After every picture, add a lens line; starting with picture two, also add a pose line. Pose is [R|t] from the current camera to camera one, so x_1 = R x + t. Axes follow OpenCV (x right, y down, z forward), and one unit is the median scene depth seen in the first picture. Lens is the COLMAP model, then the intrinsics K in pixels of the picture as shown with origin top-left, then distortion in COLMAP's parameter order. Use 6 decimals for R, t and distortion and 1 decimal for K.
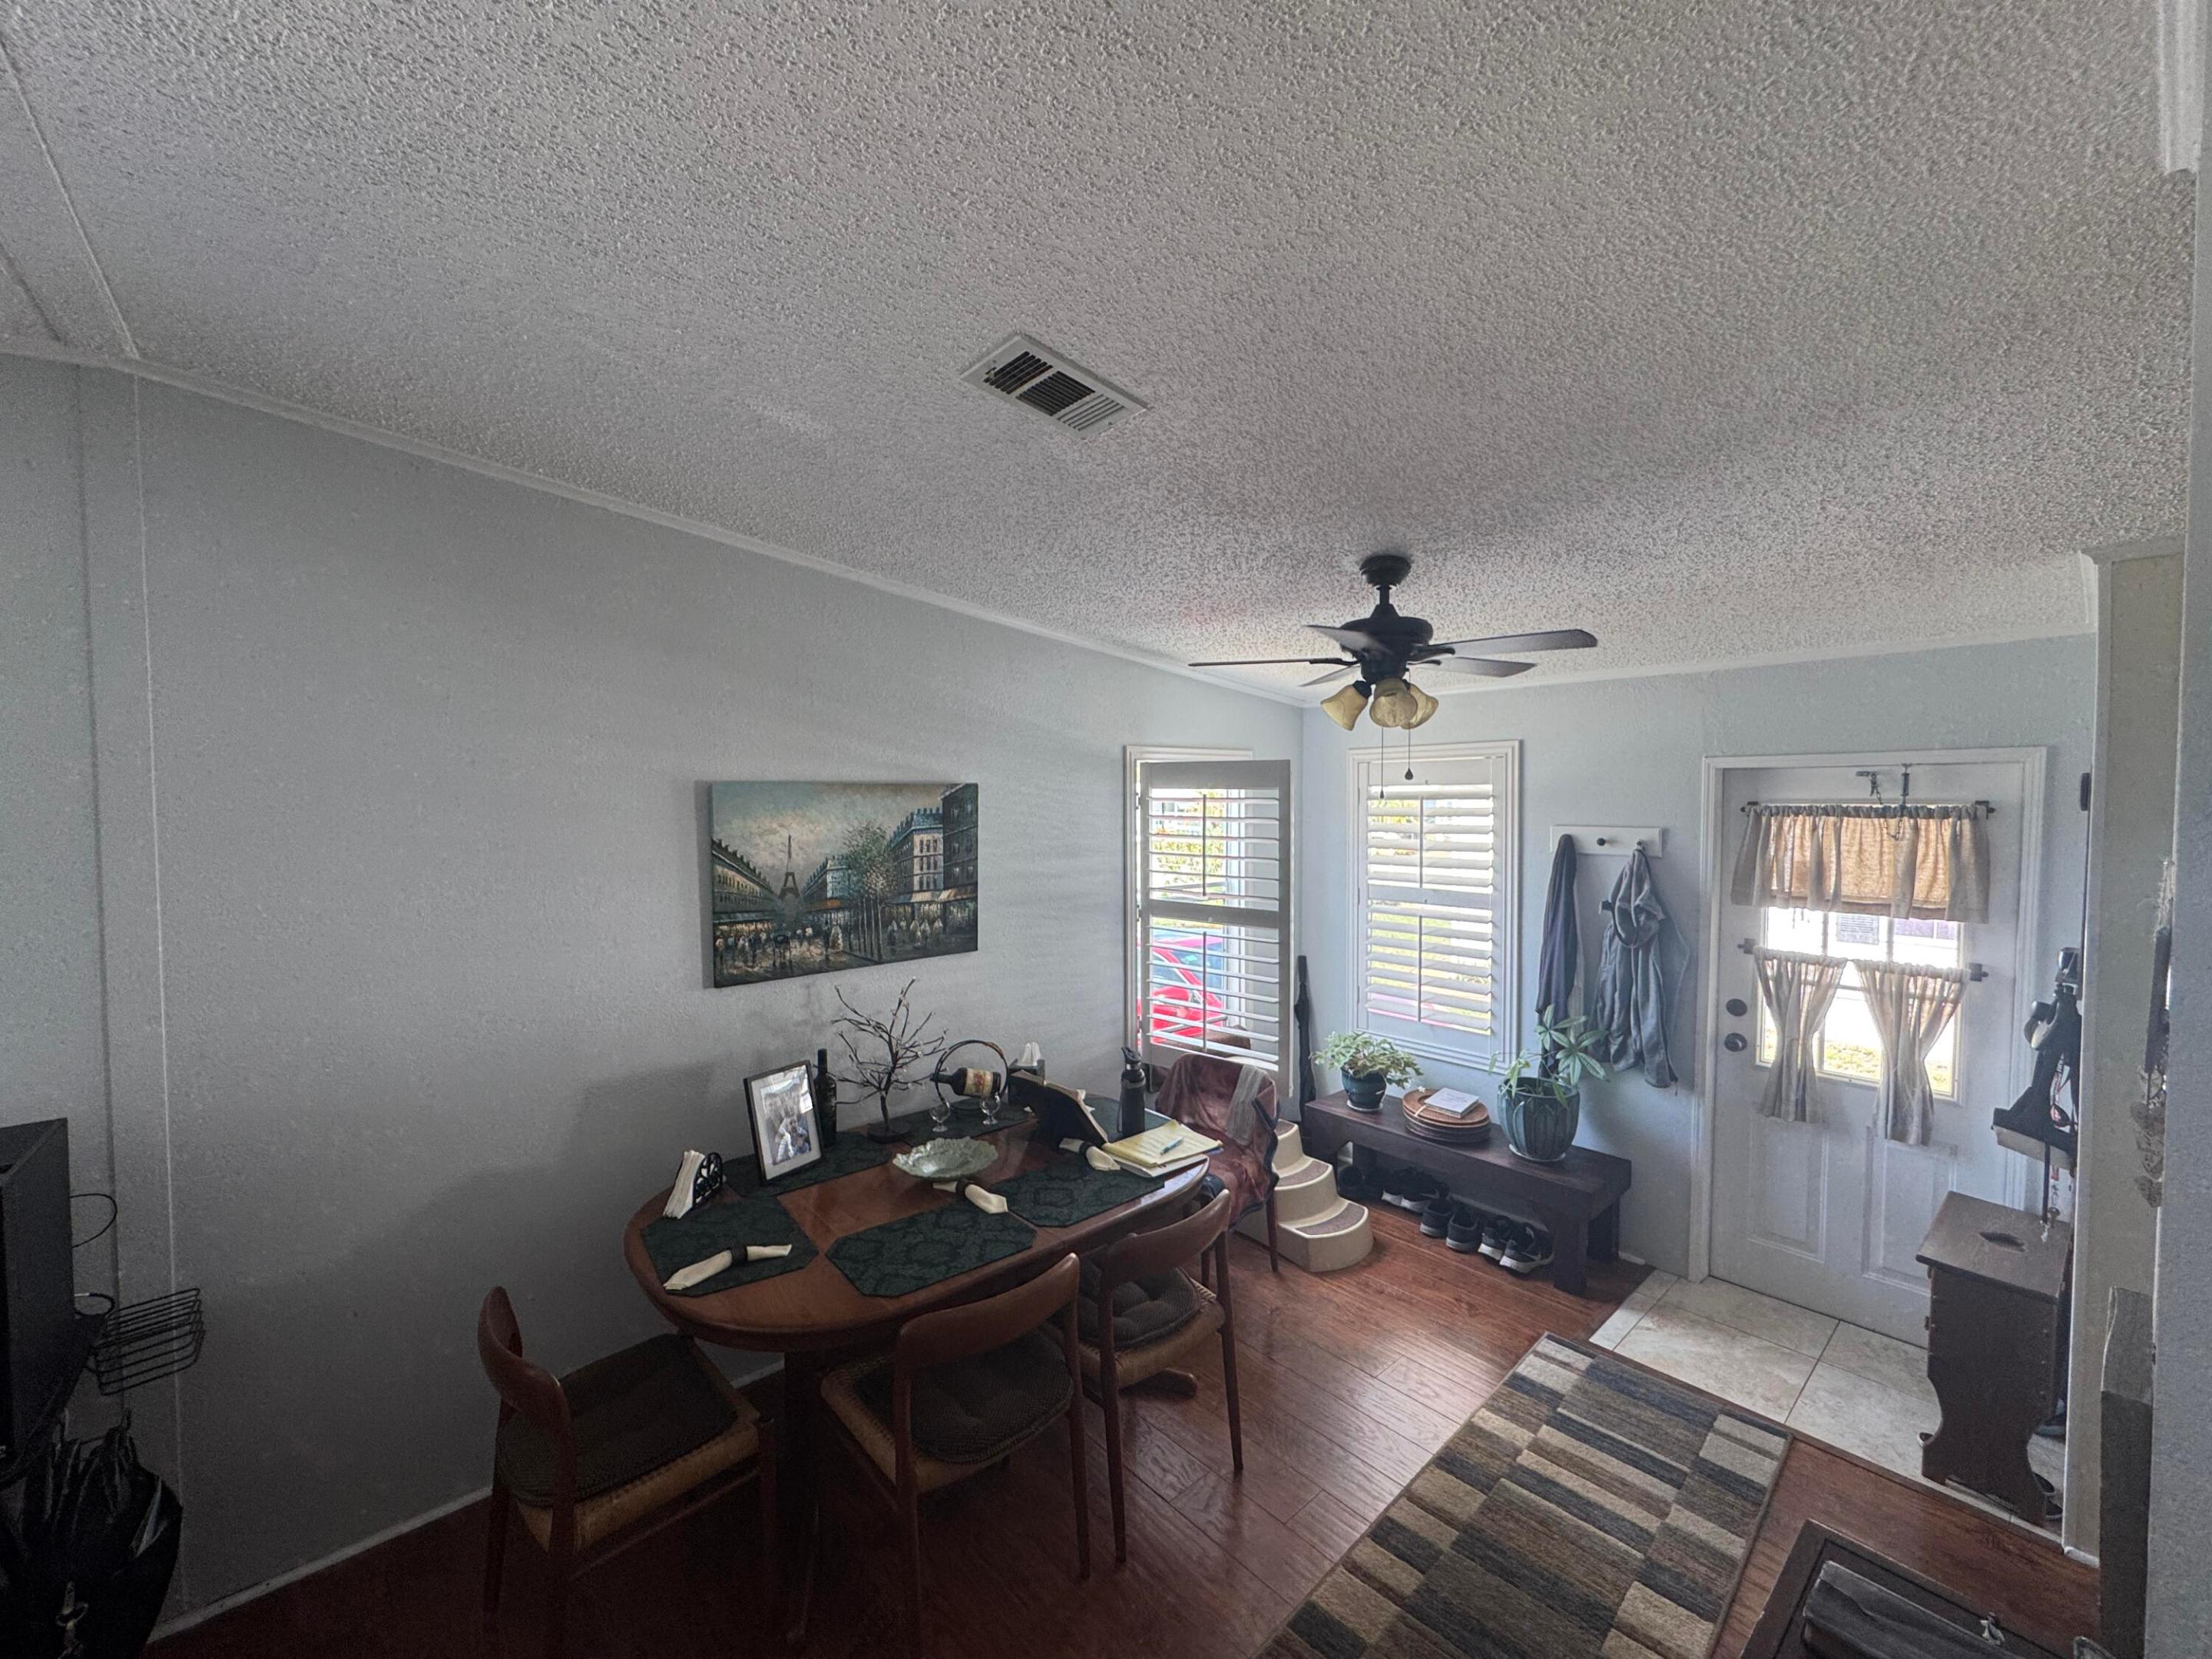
lens RADIAL K [[895.2, 0, 1105.5], [0, 895.2, 846.1], [0, 0, 1]] dist [0.003085, 0.000251]
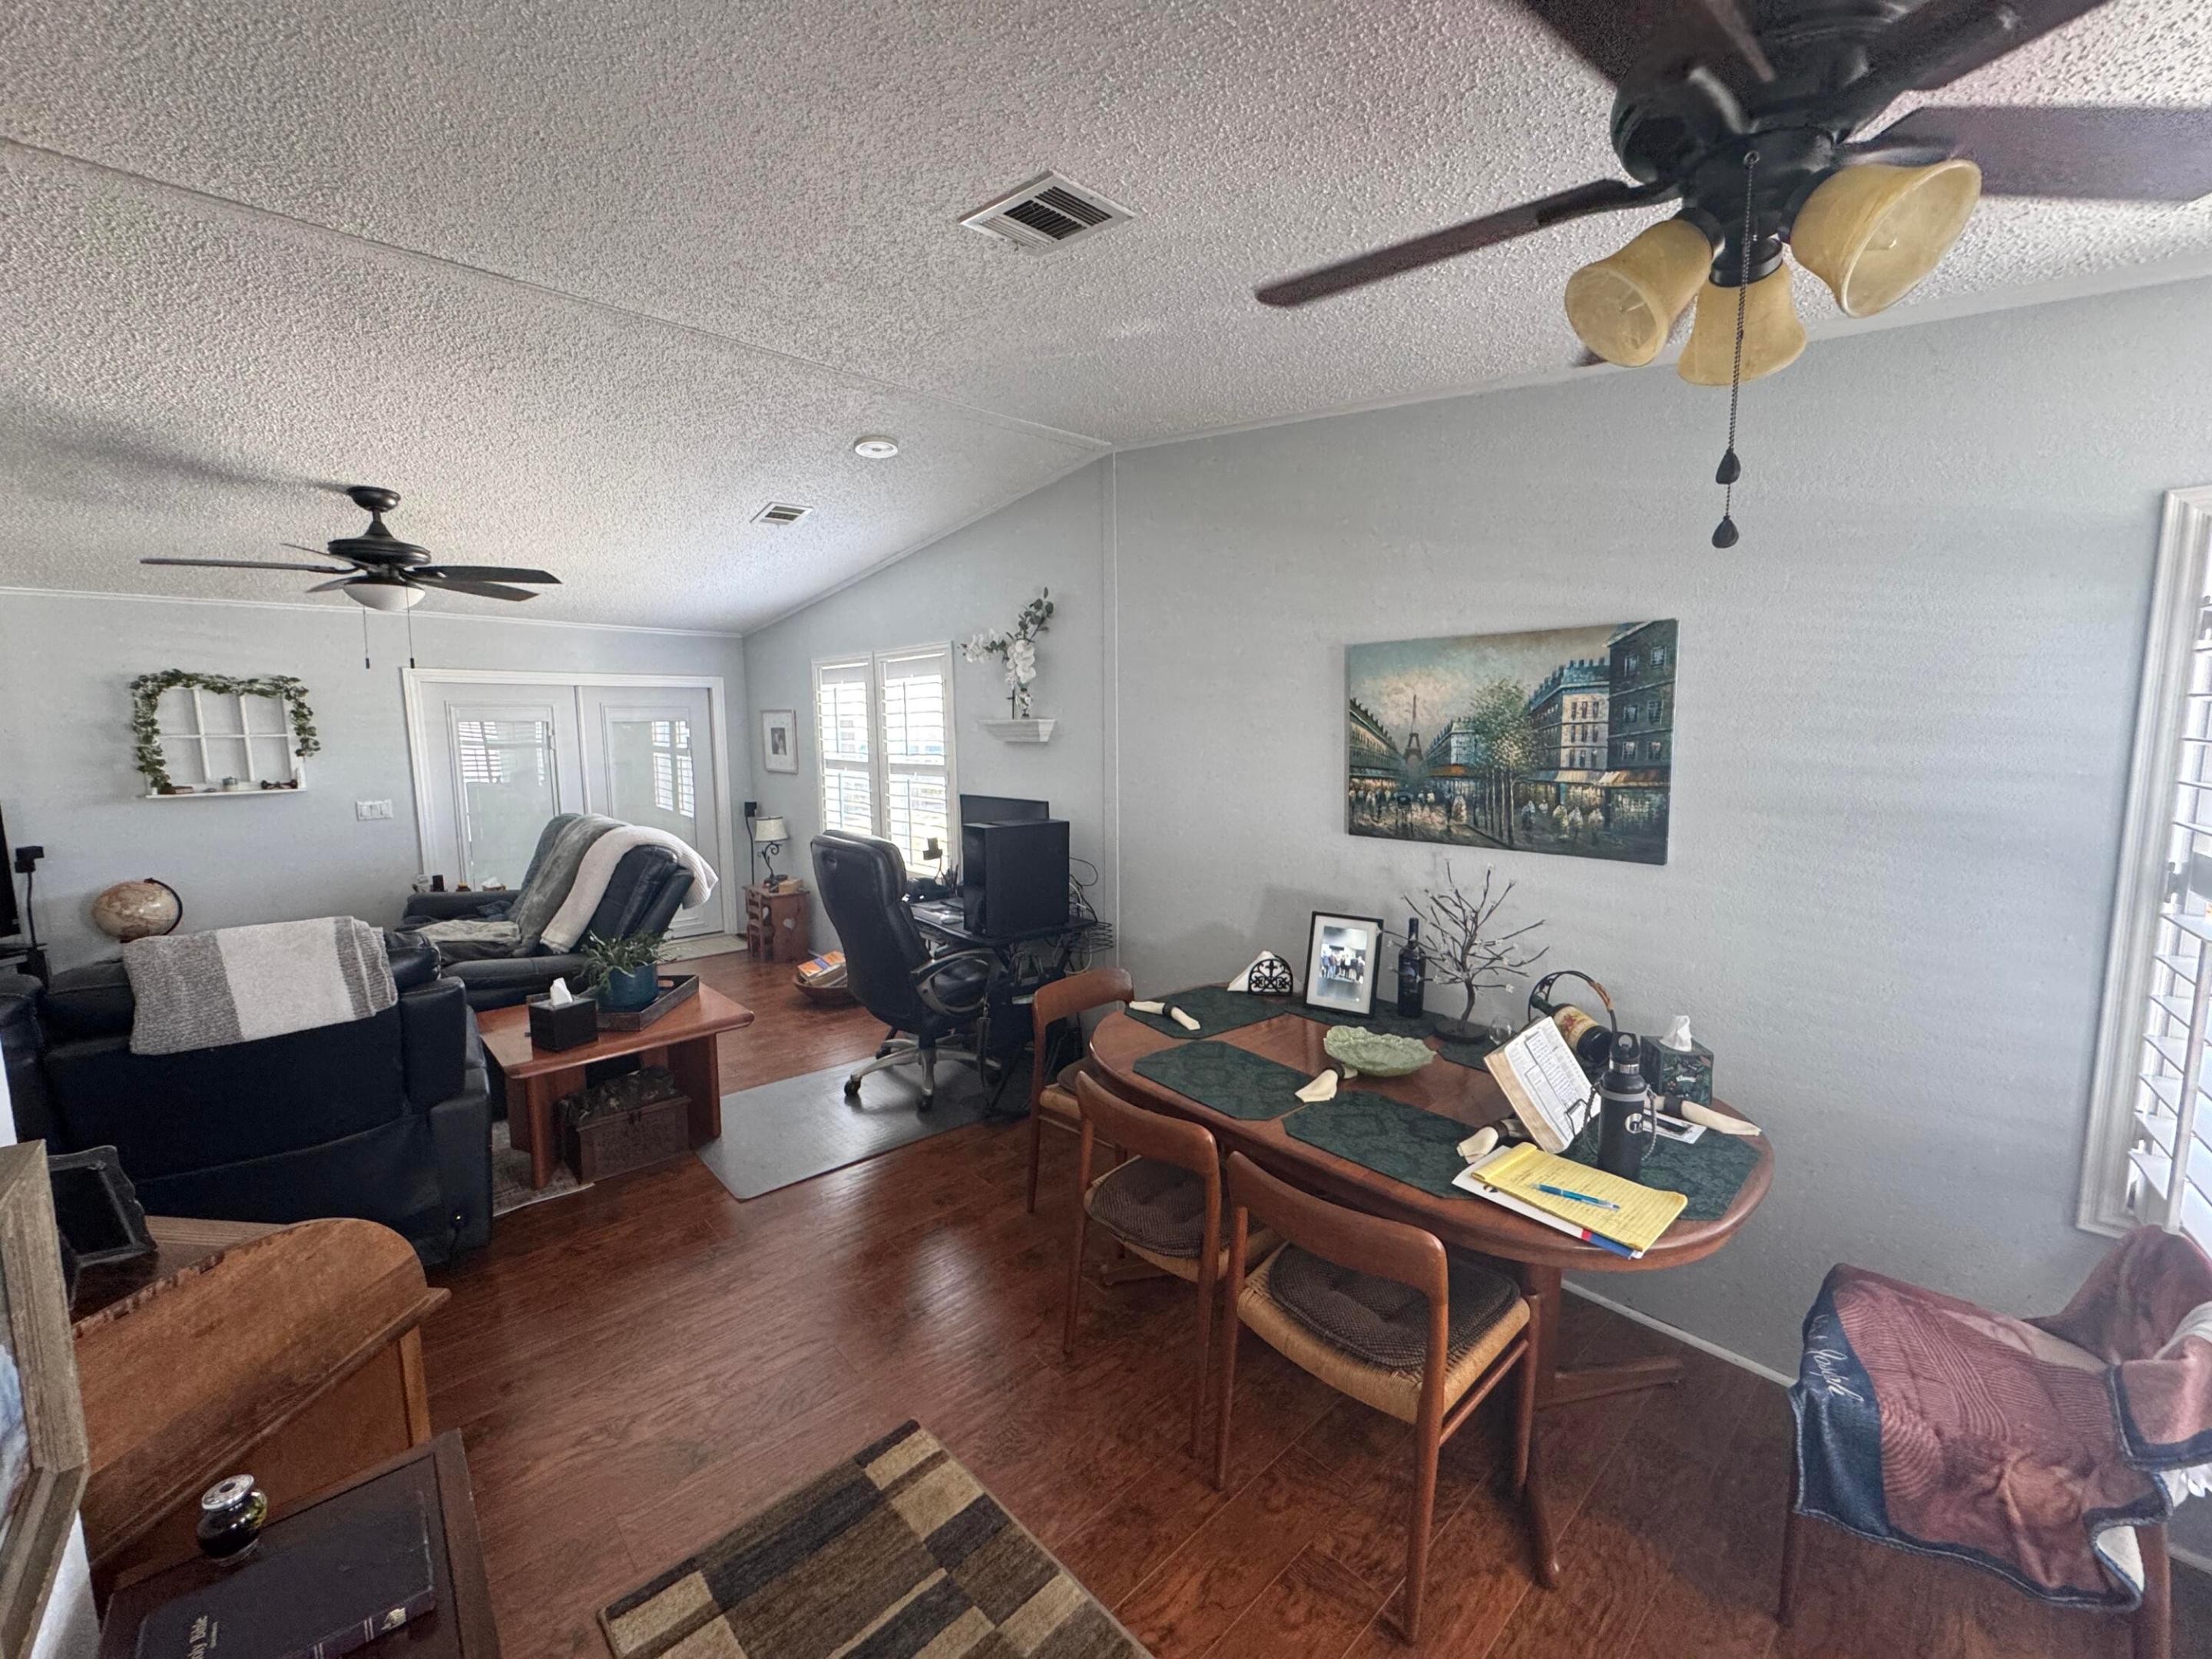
lens RADIAL K [[895.2, 0, 1104.0], [0, 895.2, 838.8], [0, 0, 1]] dist [0.003085, 0.000251]
pose [[0.007352, 0.132864, -0.991107, 0.599253], [-0.051367, 0.989875, 0.132318, 0.029802], [0.998653, 0.049937, 0.014103, 0.618066]]
